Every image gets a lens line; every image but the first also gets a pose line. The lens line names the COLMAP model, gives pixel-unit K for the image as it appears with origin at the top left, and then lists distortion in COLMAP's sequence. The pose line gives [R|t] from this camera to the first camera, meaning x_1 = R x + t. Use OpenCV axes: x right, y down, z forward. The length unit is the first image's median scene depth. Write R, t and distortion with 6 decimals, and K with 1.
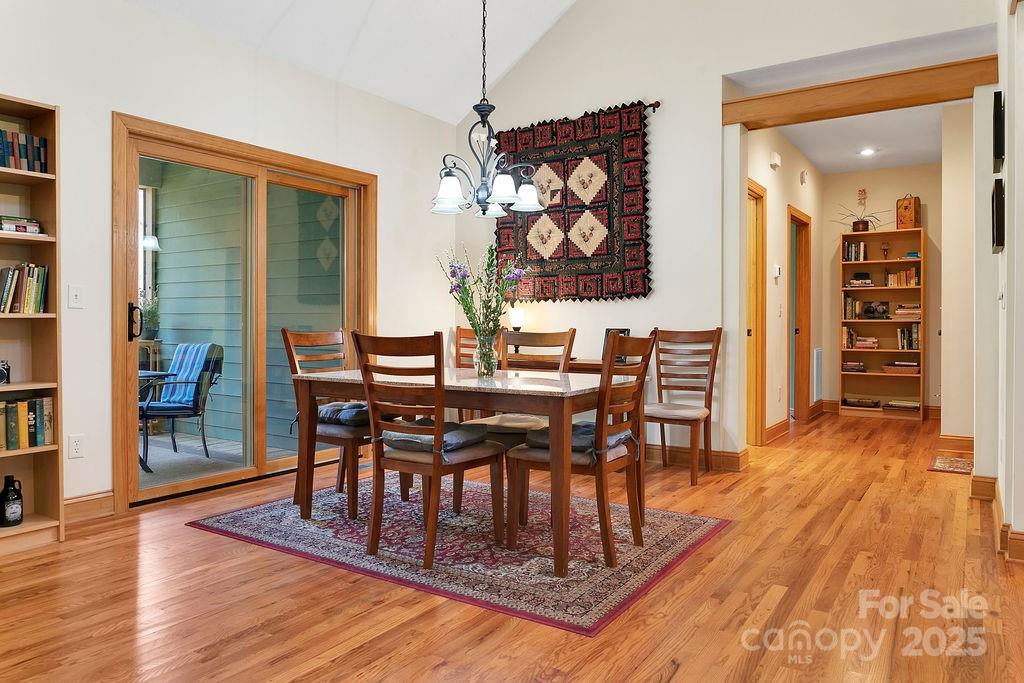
lens RADIAL K [[690.3, 0, 509.6], [0, 690.3, 333.6], [0, 0, 1]] dist [-0.016183, -0.011366]
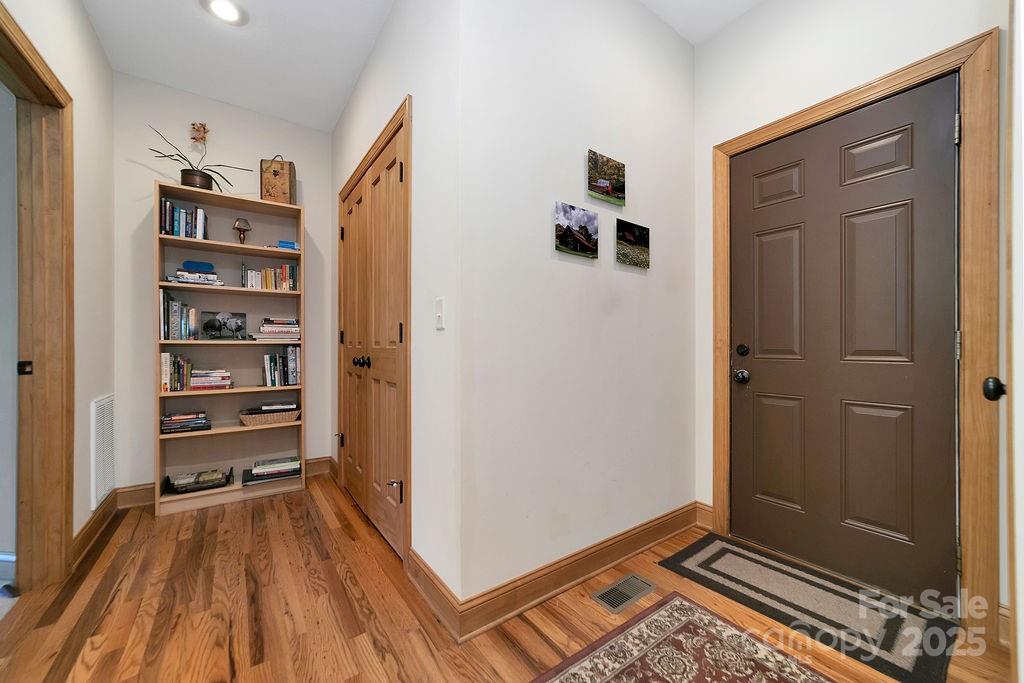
lens RADIAL K [[393.1, 0, 513.8], [0, 393.1, 346.0], [0, 0, 1]] dist [-0.017620, 0.006121]
pose [[0.363338, -0.002003, 0.931655, 0.301491], [0.016934, 0.999847, -0.004455, -0.009392], [-0.931504, 0.017396, 0.363316, 0.633205]]
